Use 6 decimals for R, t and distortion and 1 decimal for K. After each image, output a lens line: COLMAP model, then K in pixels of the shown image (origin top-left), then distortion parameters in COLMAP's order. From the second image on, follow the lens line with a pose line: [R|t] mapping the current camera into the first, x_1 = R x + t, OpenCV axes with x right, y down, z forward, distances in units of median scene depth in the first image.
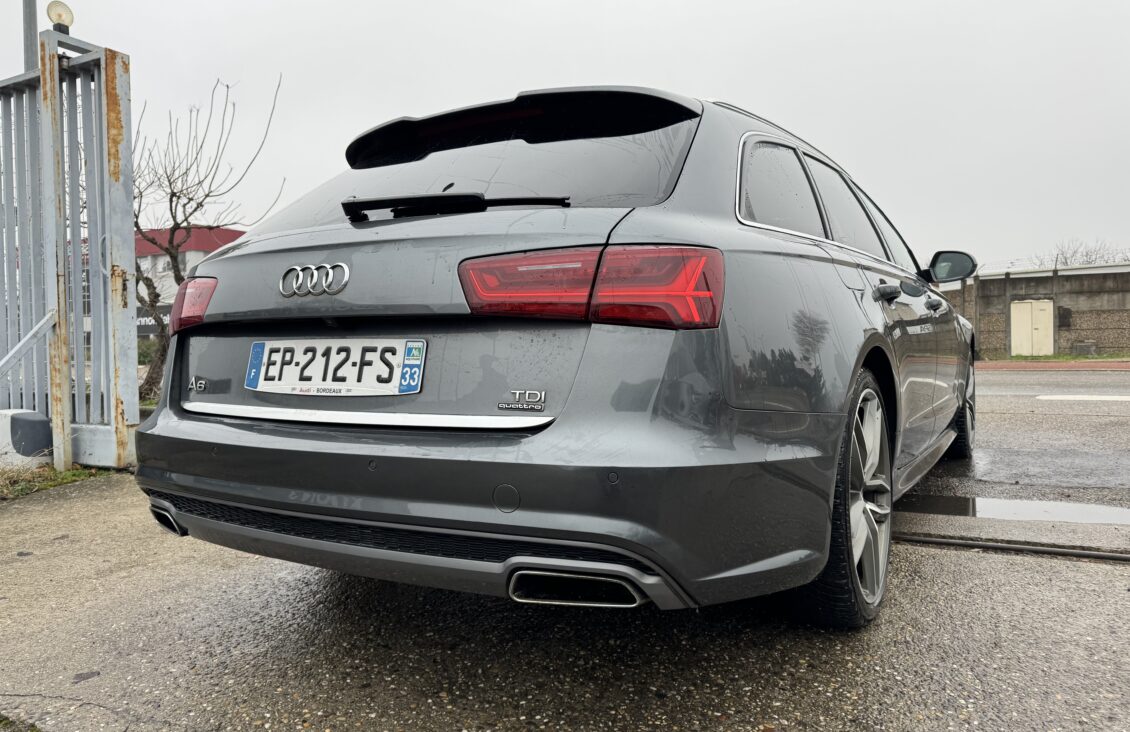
lens RADIAL K [[794.4, 0, 579.6], [0, 794.4, 364.4], [0, 0, 1]] dist [0.032521, -0.036341]
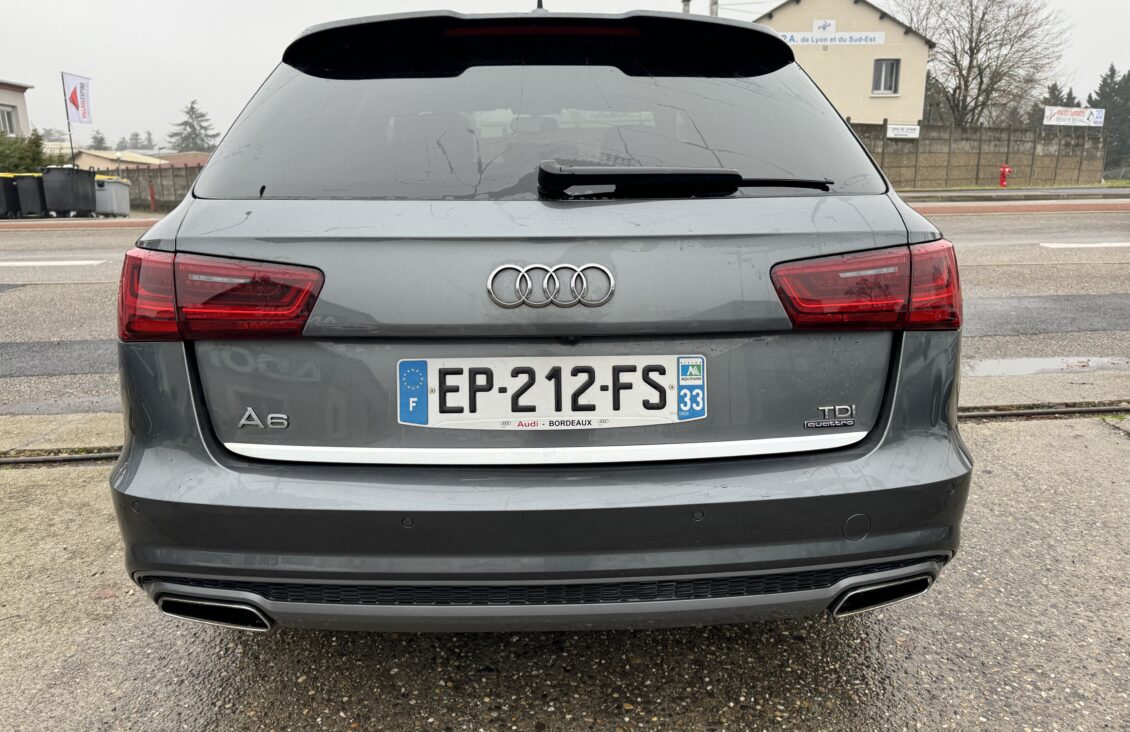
lens RADIAL K [[789.9, 0, 561.8], [0, 789.9, 367.6], [0, 0, 1]] dist [0.051365, -0.047565]
pose [[0.842609, -0.125164, 0.523778, -0.685467], [0.008997, 0.975751, 0.218696, -0.182280], [-0.538450, -0.179563, 0.823303, 0.346058]]
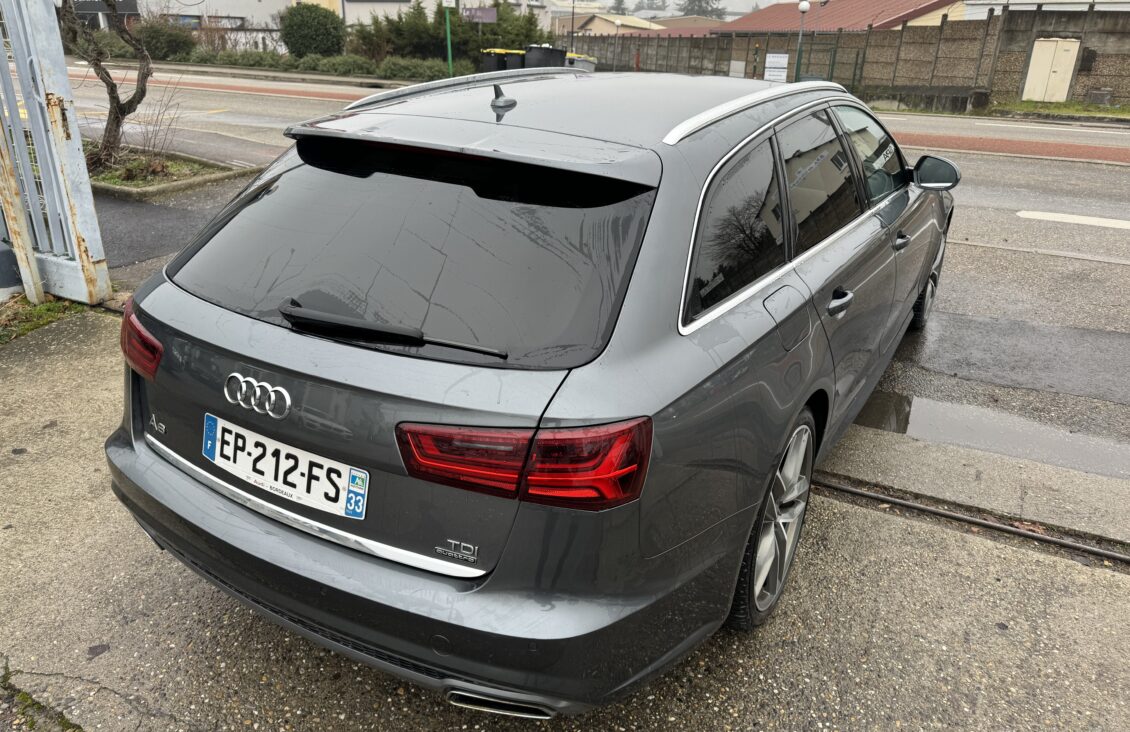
lens RADIAL K [[794.4, 0, 579.6], [0, 794.4, 364.4], [0, 0, 1]] dist [0.032521, -0.036341]
pose [[0.998874, 0.040449, 0.024789, 0.050420], [-0.046753, 0.927954, 0.369751, -0.511706], [-0.008047, -0.370494, 0.928800, 0.057601]]
